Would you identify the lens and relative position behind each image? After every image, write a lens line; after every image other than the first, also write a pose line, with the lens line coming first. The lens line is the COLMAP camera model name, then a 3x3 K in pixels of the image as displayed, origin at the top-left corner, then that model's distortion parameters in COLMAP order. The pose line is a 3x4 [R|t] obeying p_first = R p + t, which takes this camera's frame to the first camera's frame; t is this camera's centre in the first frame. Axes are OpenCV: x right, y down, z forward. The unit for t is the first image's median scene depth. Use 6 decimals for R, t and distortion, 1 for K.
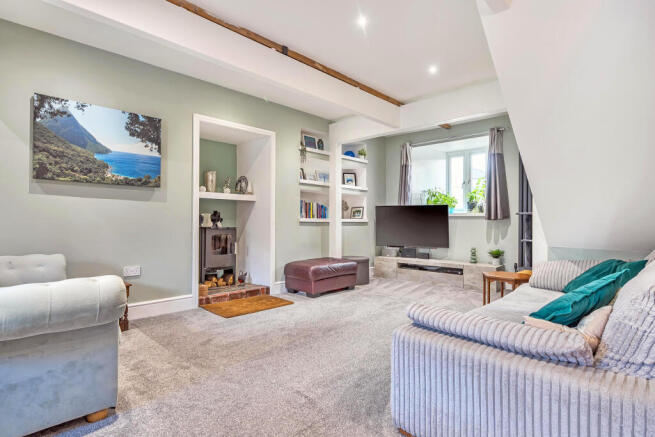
lens RADIAL K [[345.2, 0, 325.7], [0, 345.2, 219.0], [0, 0, 1]] dist [-0.000460, -0.000015]
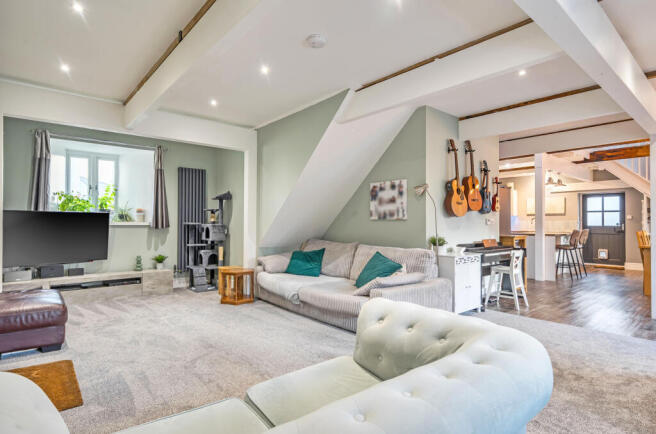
lens RADIAL K [[348.1, 0, 324.8], [0, 348.1, 218.8], [0, 0, 1]] dist [0.002857, 0.000071]
pose [[0.119091, 0.008228, 0.992849, -0.511228], [-0.003473, 0.999963, -0.007870, -0.020133], [-0.992877, -0.002511, 0.119116, 0.310674]]
